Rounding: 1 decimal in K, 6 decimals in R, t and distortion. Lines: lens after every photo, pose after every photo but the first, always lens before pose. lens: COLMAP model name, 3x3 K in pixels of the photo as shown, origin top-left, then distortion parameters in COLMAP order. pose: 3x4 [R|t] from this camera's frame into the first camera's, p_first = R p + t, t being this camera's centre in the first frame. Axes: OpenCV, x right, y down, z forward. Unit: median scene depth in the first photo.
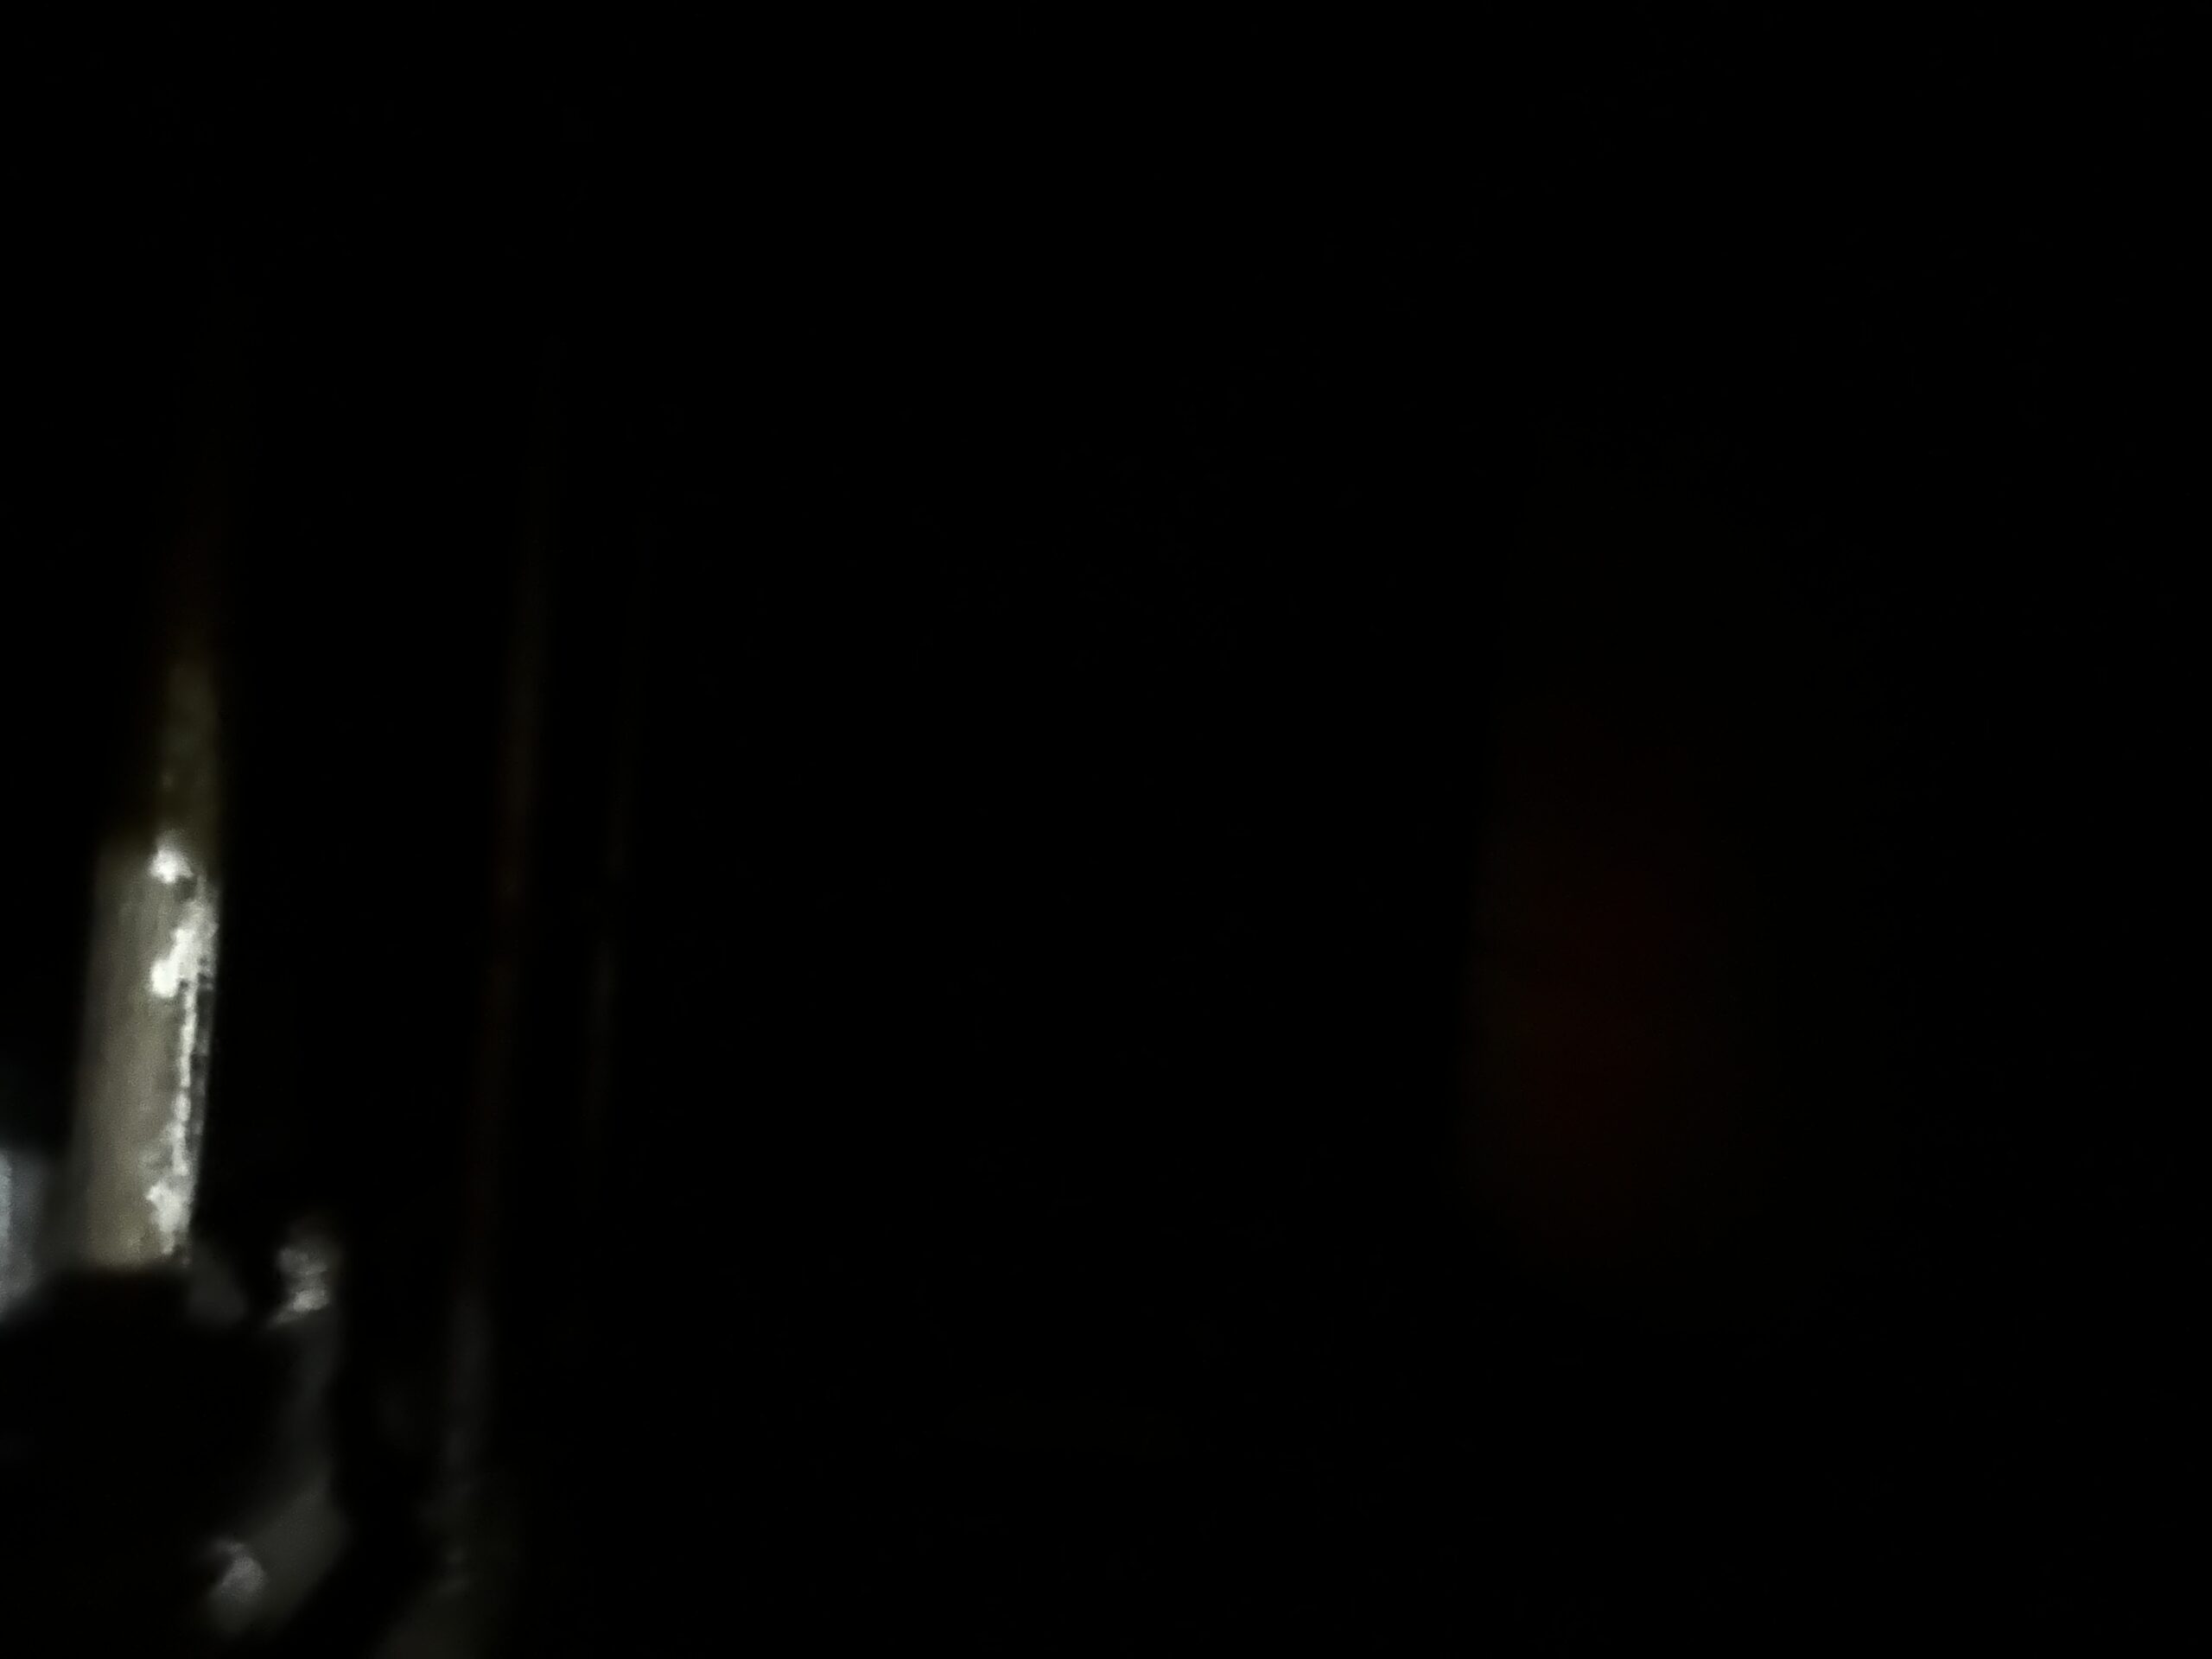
lens RADIAL K [[886.0, 0, 1101.5], [0, 886.0, 827.9], [0, 0, 1]] dist [-0.001726, 0.000428]
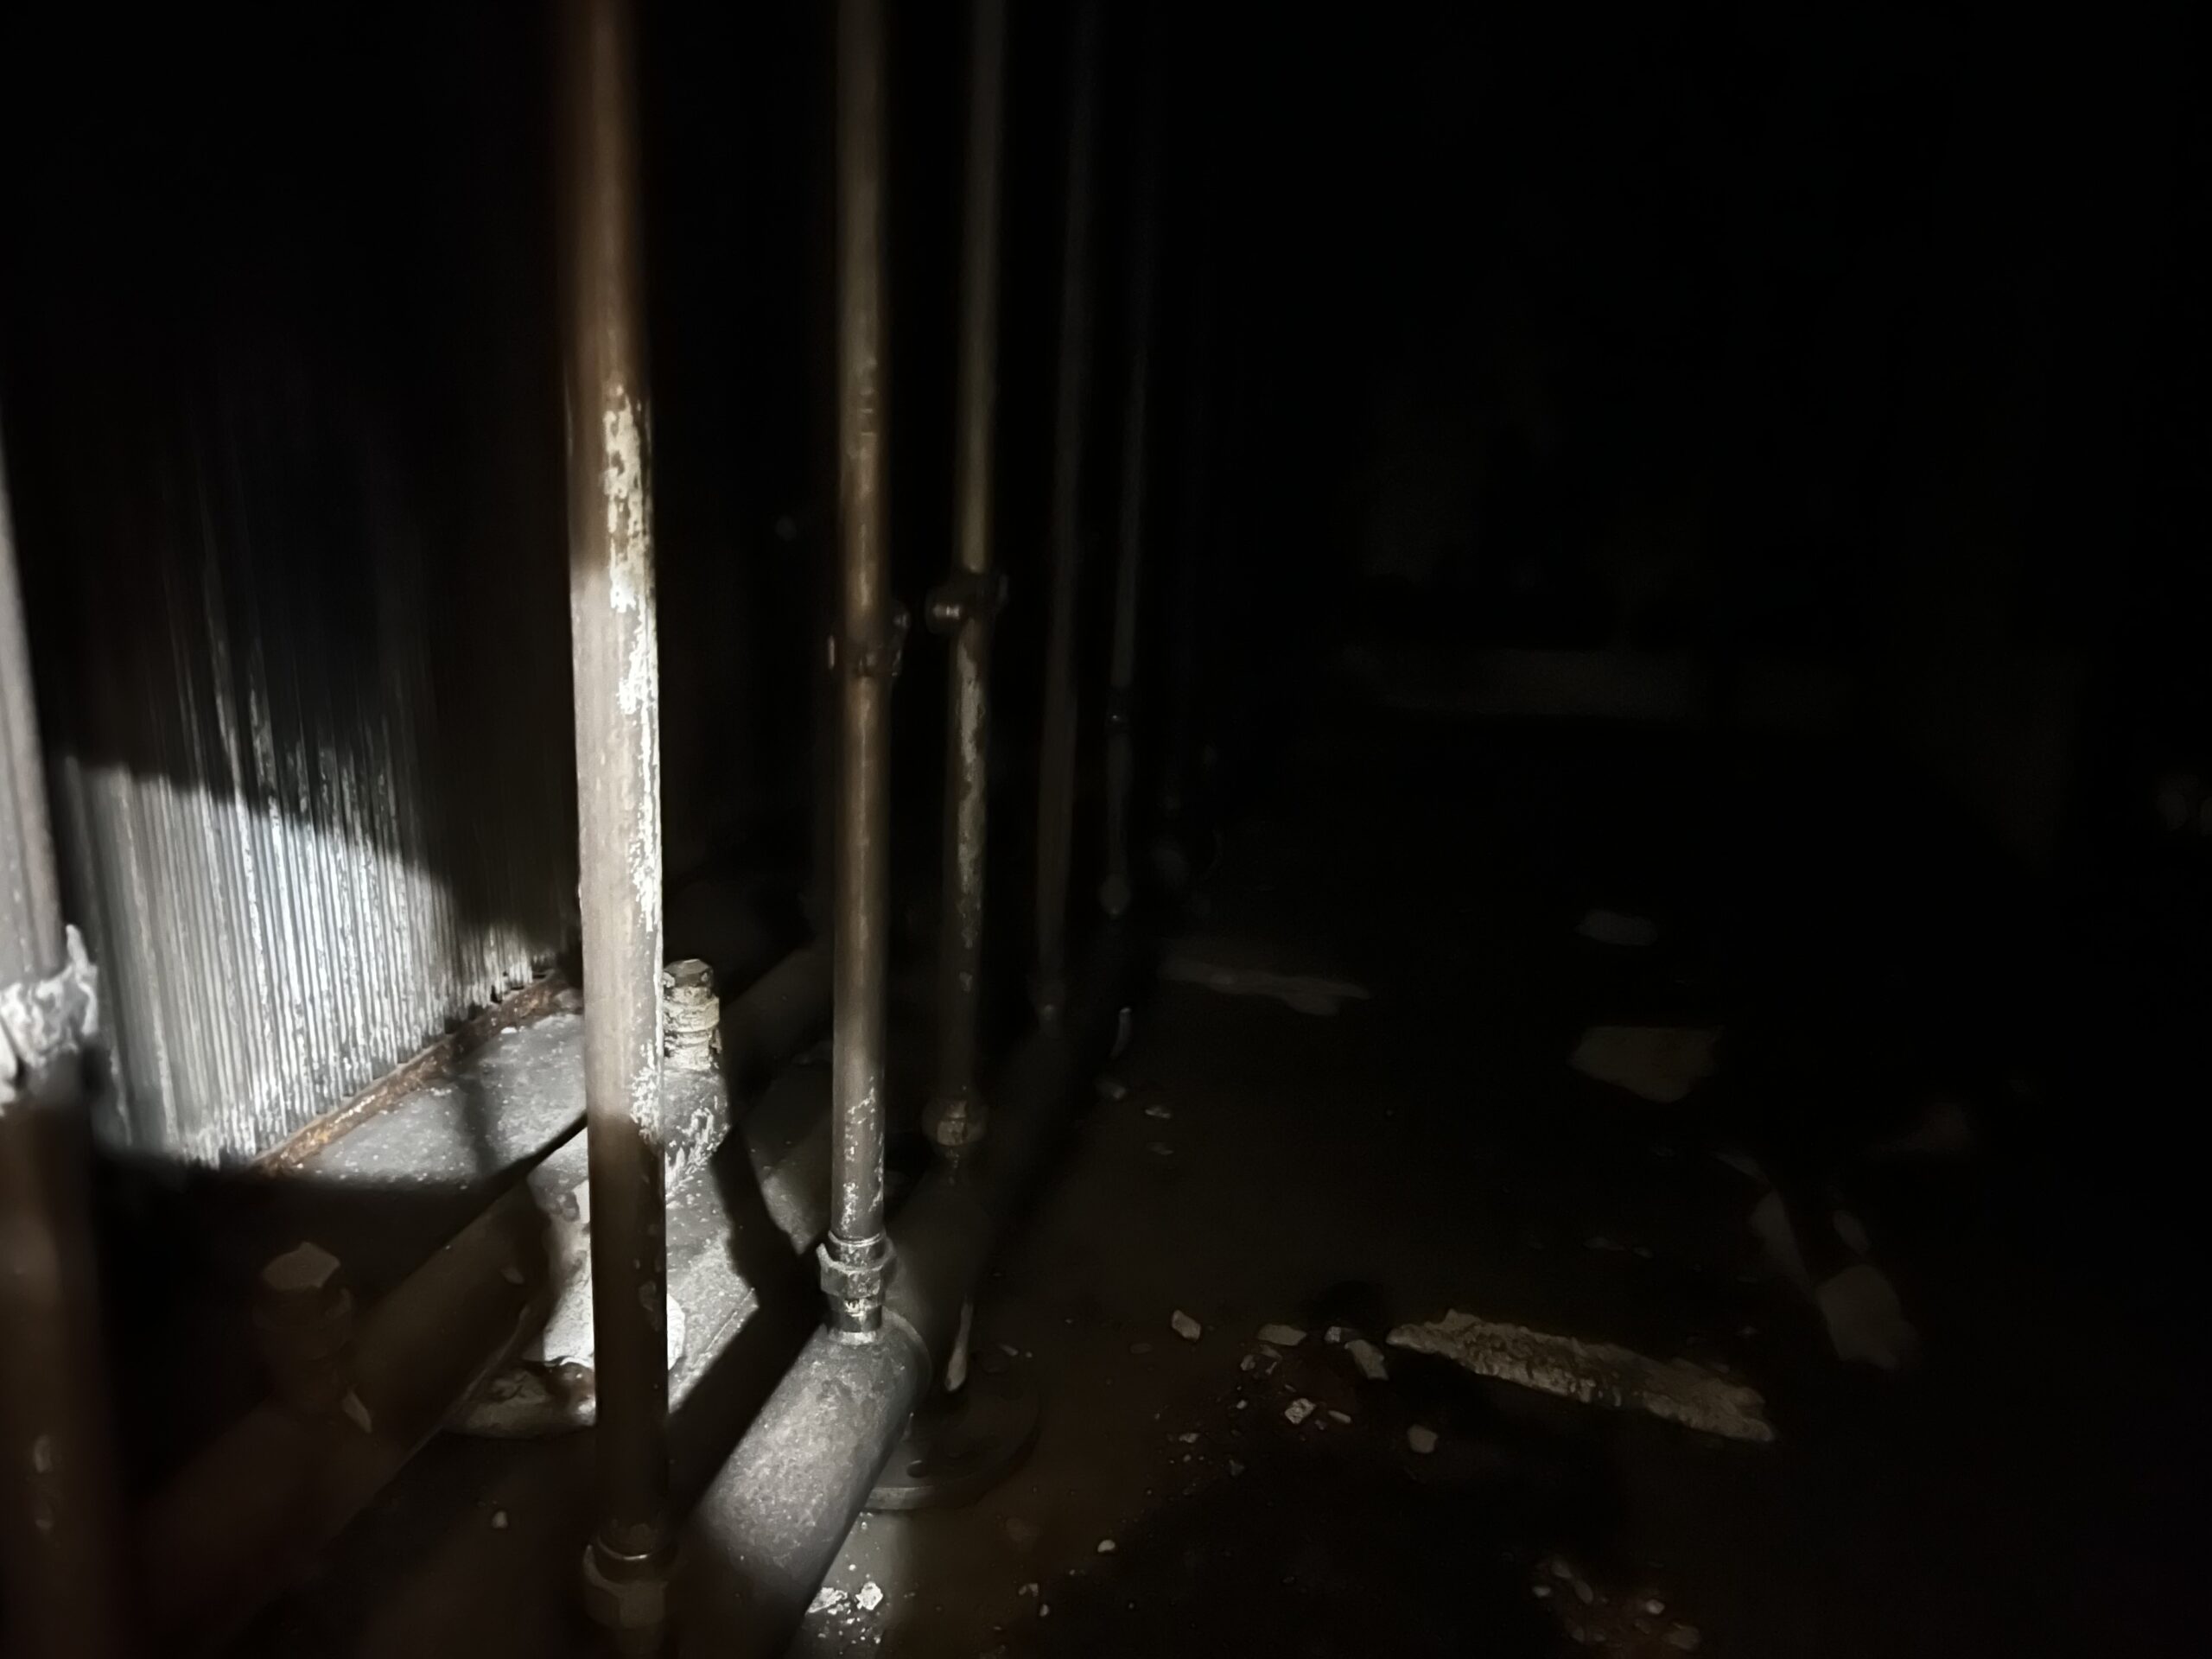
lens RADIAL K [[1662.4, 0, 1106.0], [0, 1662.4, 829.5], [0, 0, 1]] dist [0.074257, -0.145397]
pose [[0.910561, 0.065416, -0.408166, 0.383584], [0.032012, 0.973275, 0.227399, -0.129625], [0.412133, -0.220127, 0.884133, -0.667769]]
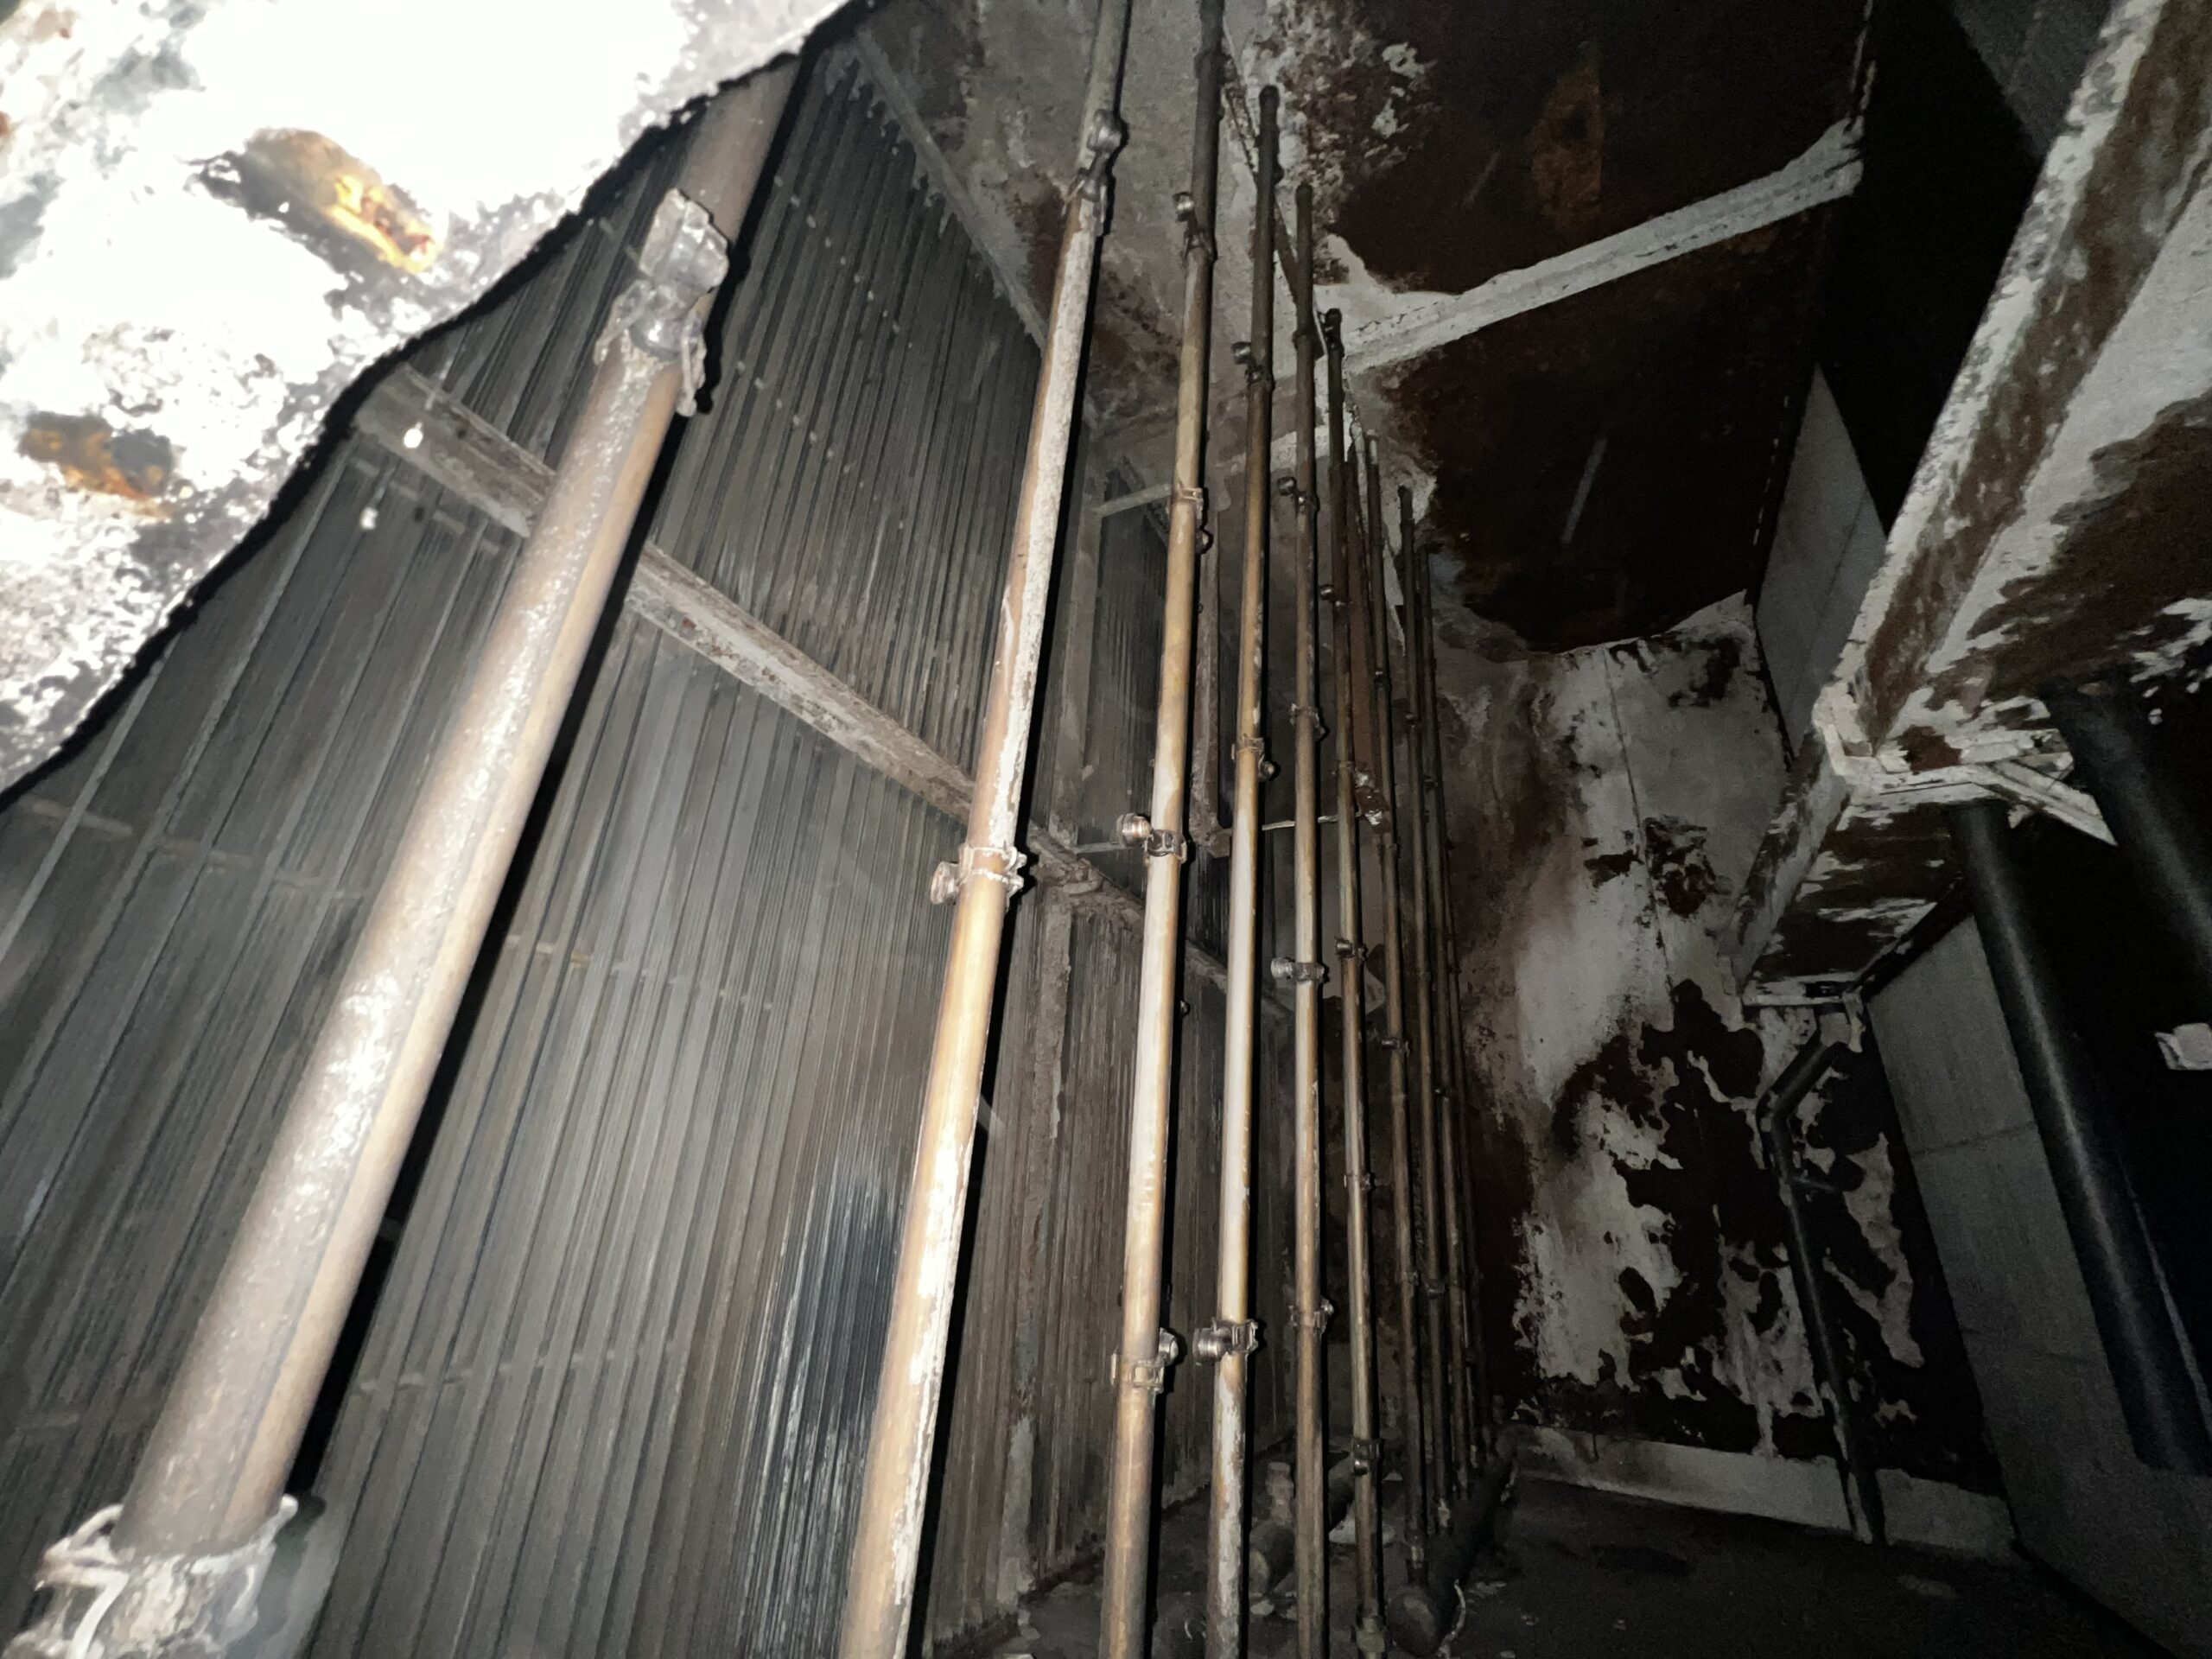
lens RADIAL K [[886.0, 0, 1101.5], [0, 886.0, 827.9], [0, 0, 1]] dist [-0.001726, 0.000428]
pose [[0.772358, -0.276030, -0.572075, 0.310684], [-0.014407, 0.892796, -0.450231, 0.018522], [0.635023, 0.355982, 0.685582, -0.172769]]
